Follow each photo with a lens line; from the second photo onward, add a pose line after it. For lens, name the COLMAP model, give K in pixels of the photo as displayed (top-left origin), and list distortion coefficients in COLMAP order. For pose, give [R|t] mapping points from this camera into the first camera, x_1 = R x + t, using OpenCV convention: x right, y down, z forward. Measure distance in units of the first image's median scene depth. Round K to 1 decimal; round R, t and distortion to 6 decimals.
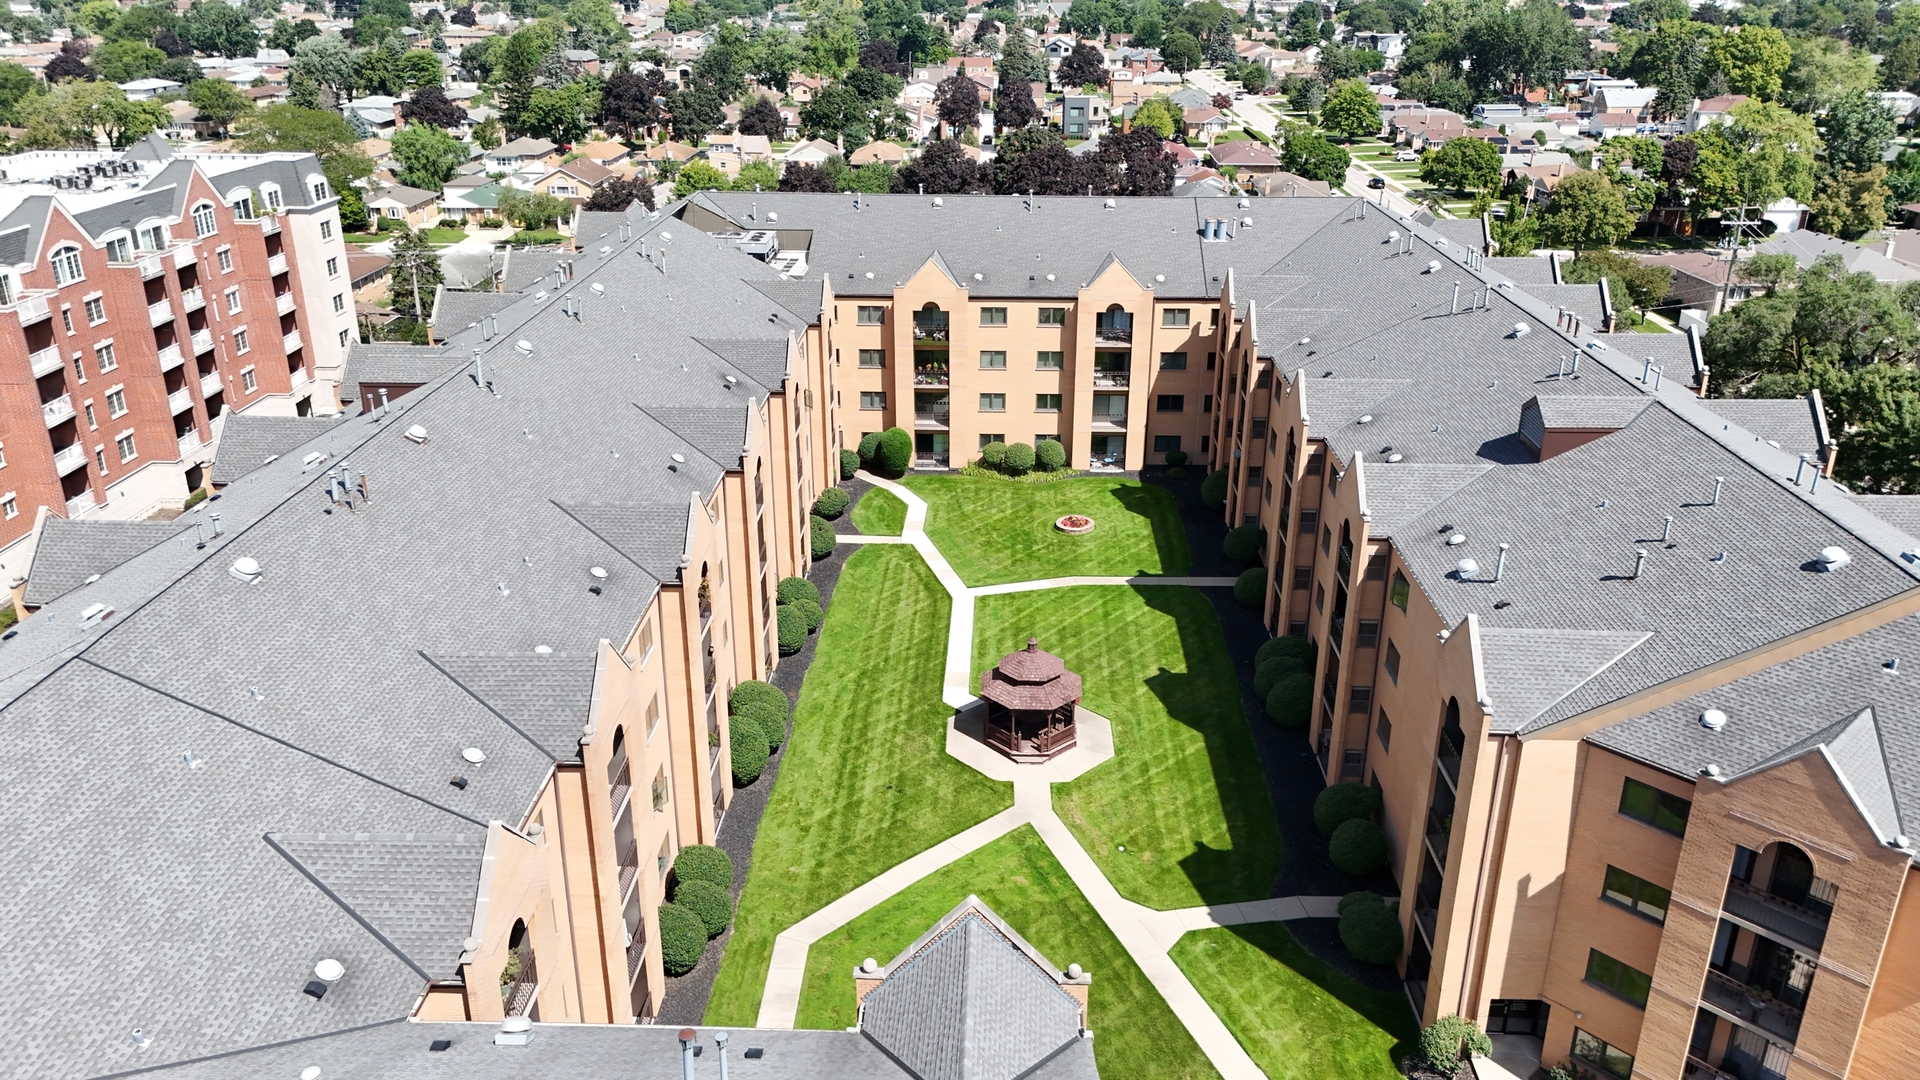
lens RADIAL K [[1410.0, 0, 959.7], [0, 1410.0, 543.4], [0, 0, 1]] dist [0.060310, -0.050570]
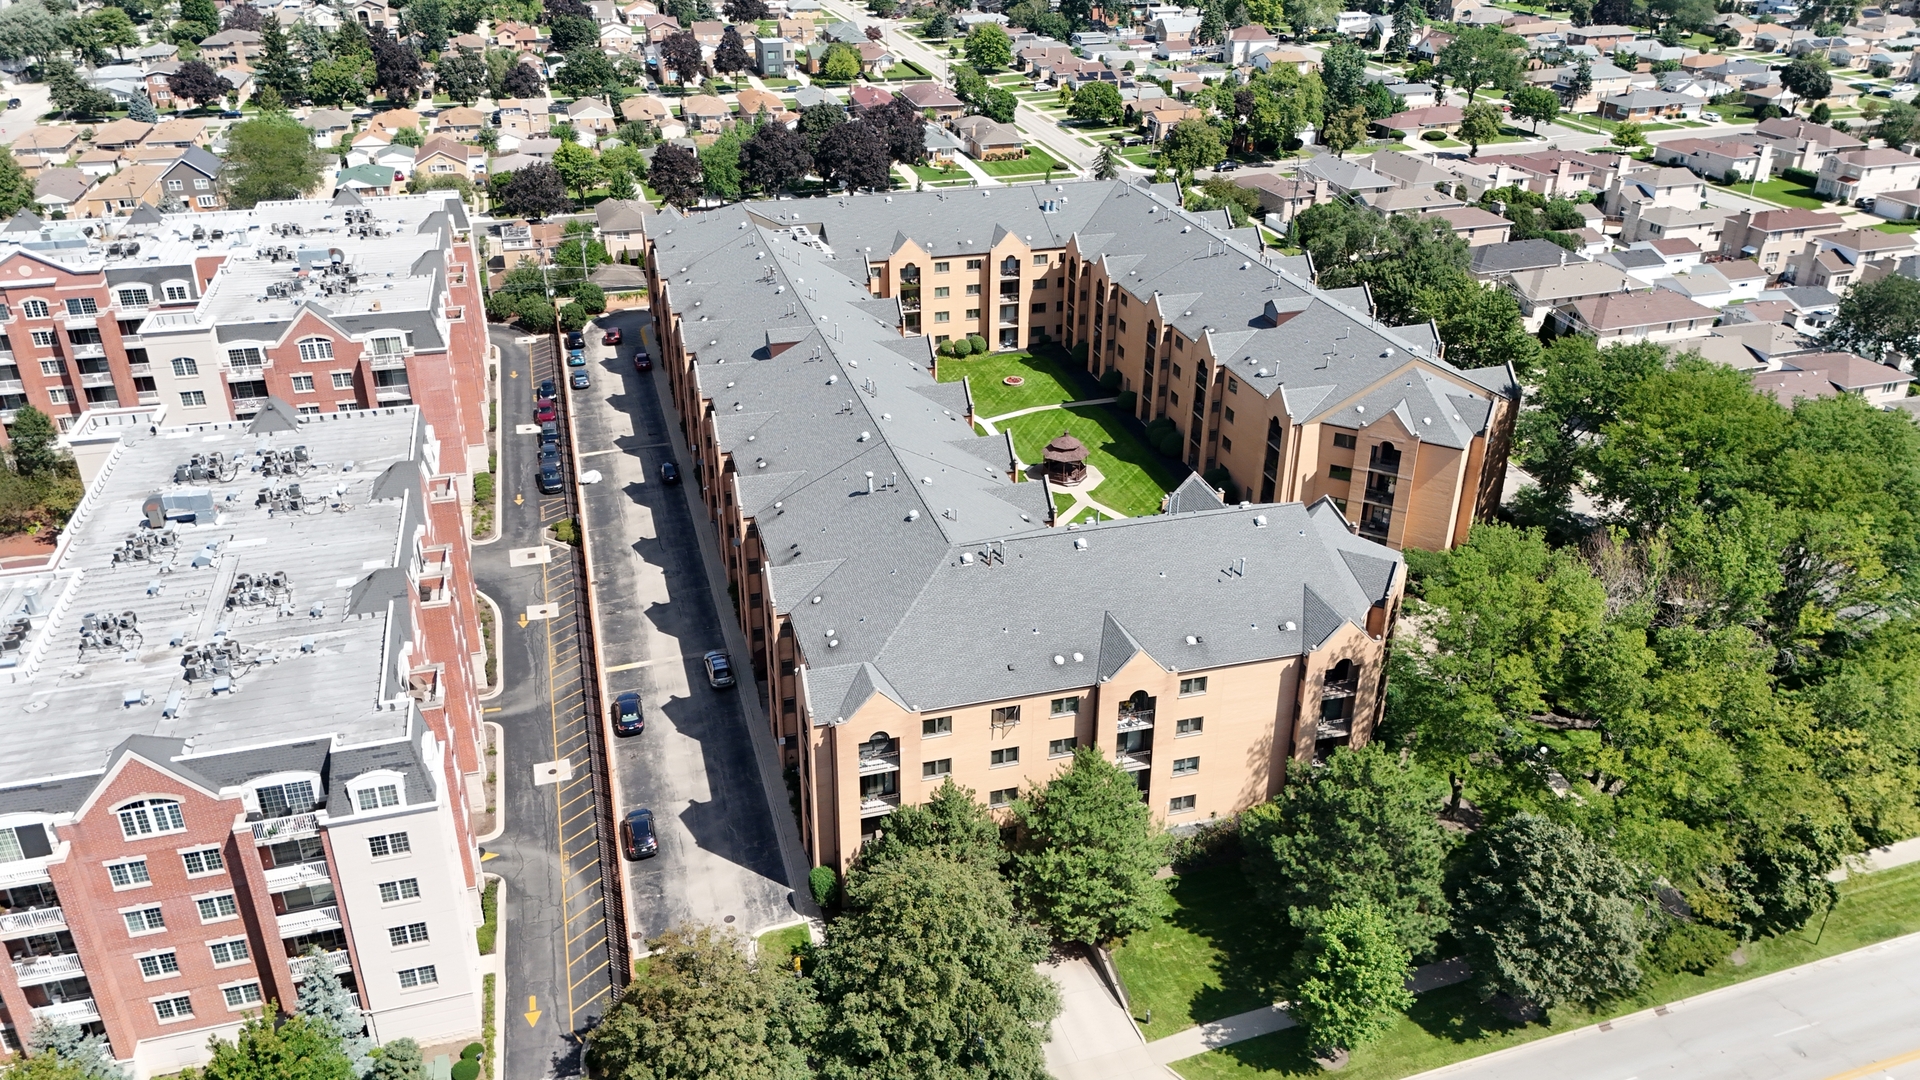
lens RADIAL K [[1410.0, 0, 964.3], [0, 1410.0, 548.2], [0, 0, 1]] dist [0.060310, -0.050570]
pose [[0.949588, -0.142056, 0.279470, -0.486125], [0.116109, 0.987414, 0.107388, -0.002900], [-0.291208, -0.069525, 0.954130, -0.694802]]
